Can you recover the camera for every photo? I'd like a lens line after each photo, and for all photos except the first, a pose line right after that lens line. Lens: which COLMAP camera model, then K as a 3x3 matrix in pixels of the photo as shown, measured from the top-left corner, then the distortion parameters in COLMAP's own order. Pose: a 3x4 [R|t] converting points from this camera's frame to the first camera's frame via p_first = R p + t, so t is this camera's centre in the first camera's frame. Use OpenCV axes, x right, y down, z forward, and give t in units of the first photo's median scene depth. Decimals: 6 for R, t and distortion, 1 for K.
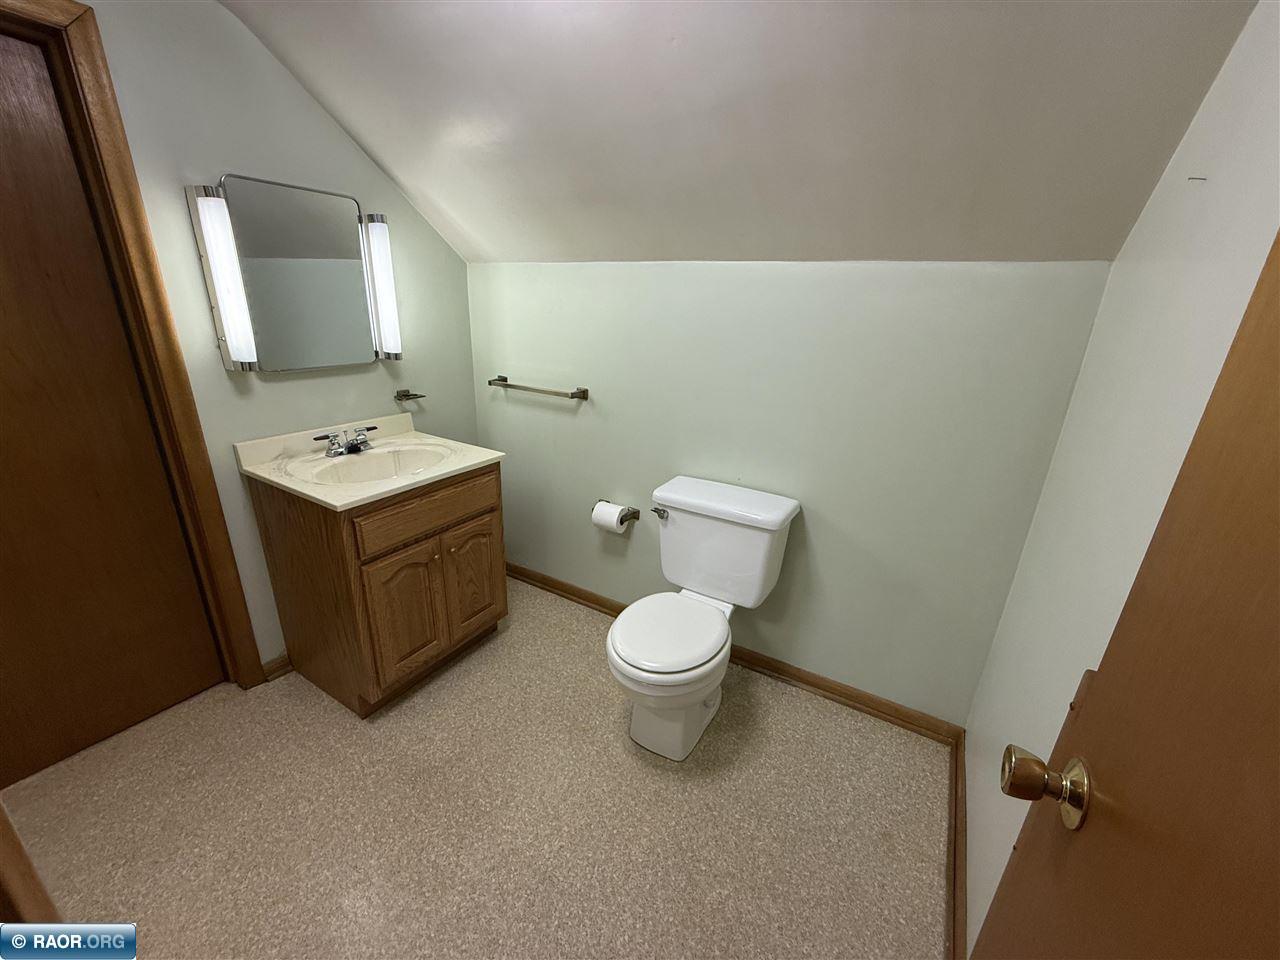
lens RADIAL K [[510.6, 0, 640.4], [0, 510.6, 479.8], [0, 0, 1]] dist [0.000236, -0.000211]
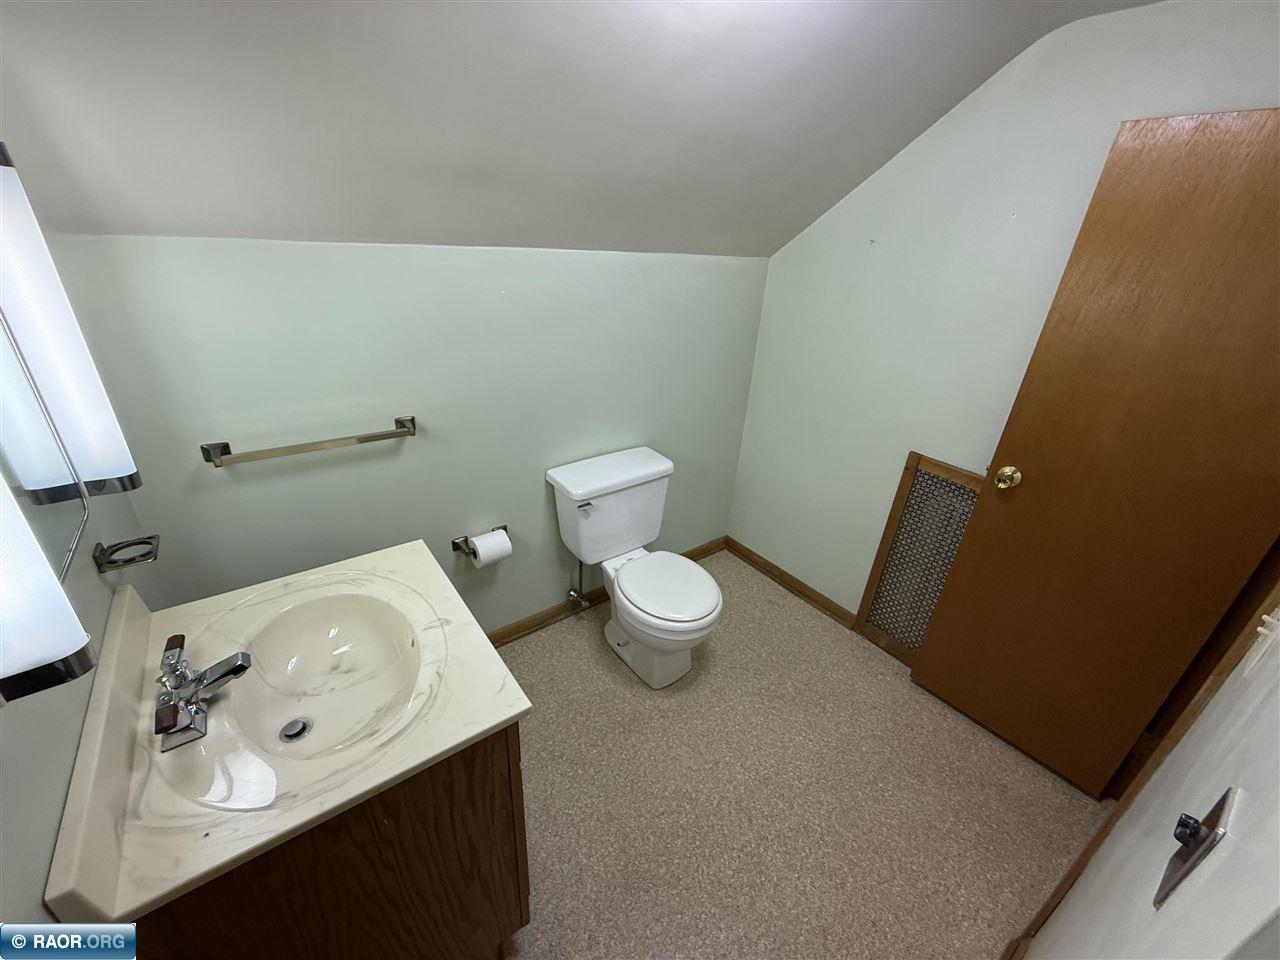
lens RADIAL K [[510.6, 0, 639.1], [0, 510.6, 477.8], [0, 0, 1]] dist [0.000236, -0.000211]
pose [[0.376343, -0.413454, 0.829109, -0.793239], [0.269026, 0.905111, 0.329240, -0.317550], [-0.886561, 0.099145, 0.451862, 0.469401]]
